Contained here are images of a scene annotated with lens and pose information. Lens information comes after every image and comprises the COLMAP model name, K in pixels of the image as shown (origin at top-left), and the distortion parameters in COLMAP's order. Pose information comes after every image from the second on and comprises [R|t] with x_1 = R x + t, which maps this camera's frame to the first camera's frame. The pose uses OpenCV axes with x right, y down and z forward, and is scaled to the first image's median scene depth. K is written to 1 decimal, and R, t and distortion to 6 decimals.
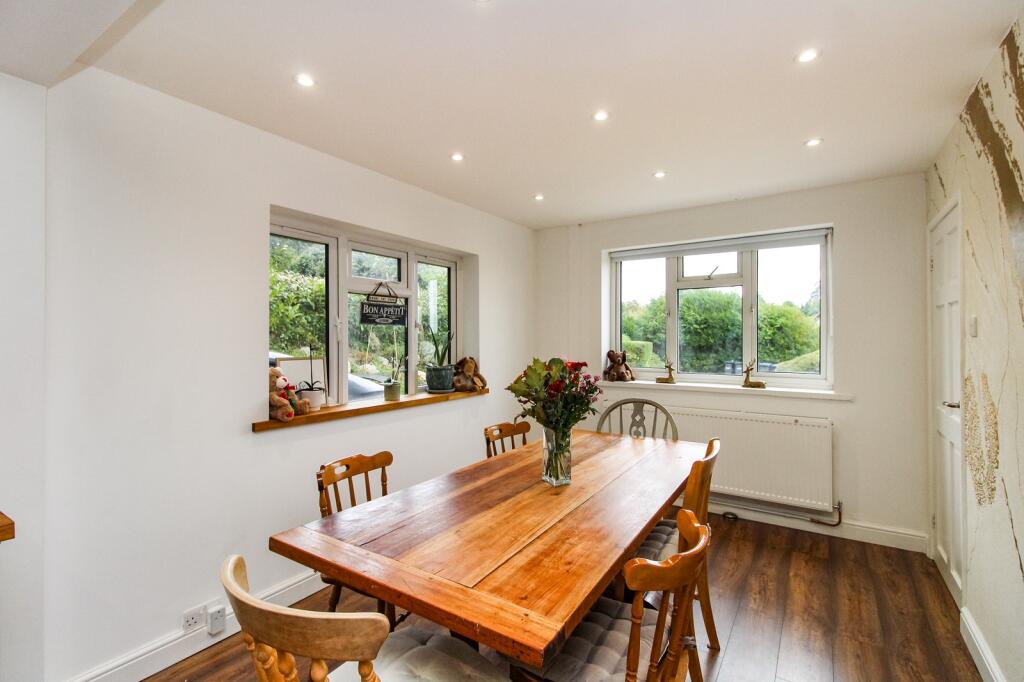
lens RADIAL K [[468.7, 0, 513.9], [0, 468.7, 338.9], [0, 0, 1]] dist [0.002338, -0.001037]
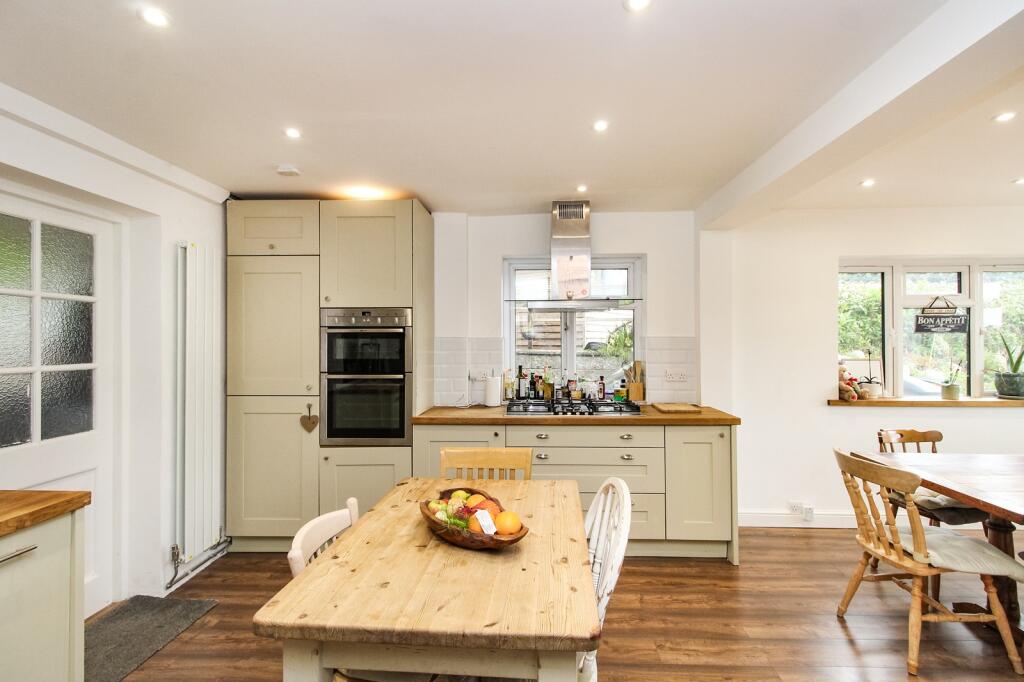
lens RADIAL K [[468.7, 0, 522.5], [0, 468.7, 337.1], [0, 0, 1]] dist [0.002338, -0.001037]
pose [[0.515749, -0.005581, -0.856721, 0.183468], [-0.000580, 0.999976, -0.006864, -0.011971], [0.856739, 0.004037, 0.515734, -0.484163]]
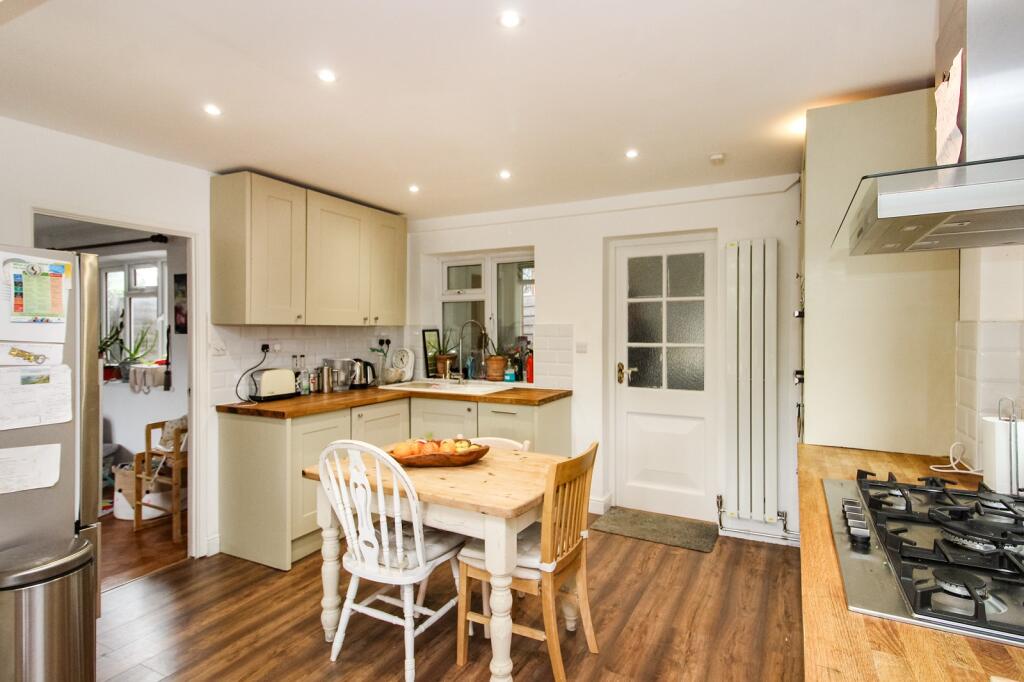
lens RADIAL K [[533.4, 0, 512.0], [0, 533.4, 334.6], [0, 0, 1]] dist [-0.001258, -0.000099]
pose [[-0.994940, 0.000540, -0.100470, -0.515211], [-0.000066, 0.999982, 0.006020, 0.000786], [0.100471, 0.005997, -0.994922, 1.003324]]
